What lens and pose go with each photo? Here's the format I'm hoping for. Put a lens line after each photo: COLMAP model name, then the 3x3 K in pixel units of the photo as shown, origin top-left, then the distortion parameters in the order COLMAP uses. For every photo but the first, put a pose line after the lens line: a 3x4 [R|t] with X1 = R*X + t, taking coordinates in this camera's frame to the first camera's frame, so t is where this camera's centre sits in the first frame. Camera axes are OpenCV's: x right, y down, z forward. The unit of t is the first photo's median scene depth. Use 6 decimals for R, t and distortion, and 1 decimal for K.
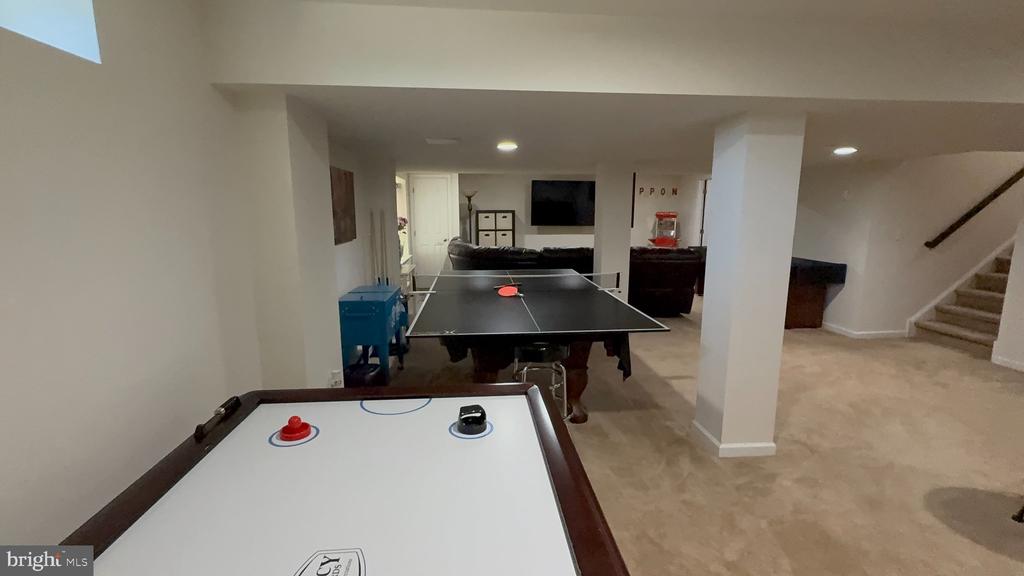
lens RADIAL K [[468.6, 0, 513.6], [0, 468.6, 287.2], [0, 0, 1]] dist [0.001577, 0.000445]
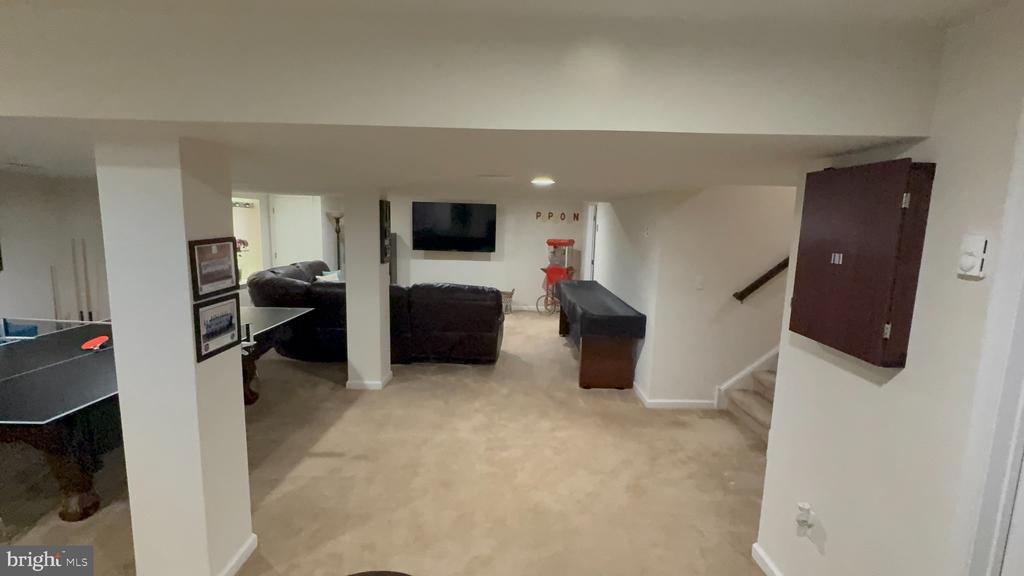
lens RADIAL K [[468.6, 0, 510.2], [0, 468.6, 289.4], [0, 0, 1]] dist [0.001577, 0.000445]
pose [[0.994624, 0.037386, -0.096567, 0.402303], [-0.039897, 0.998911, -0.024202, -0.047403], [0.095557, 0.027925, 0.995032, 0.113948]]
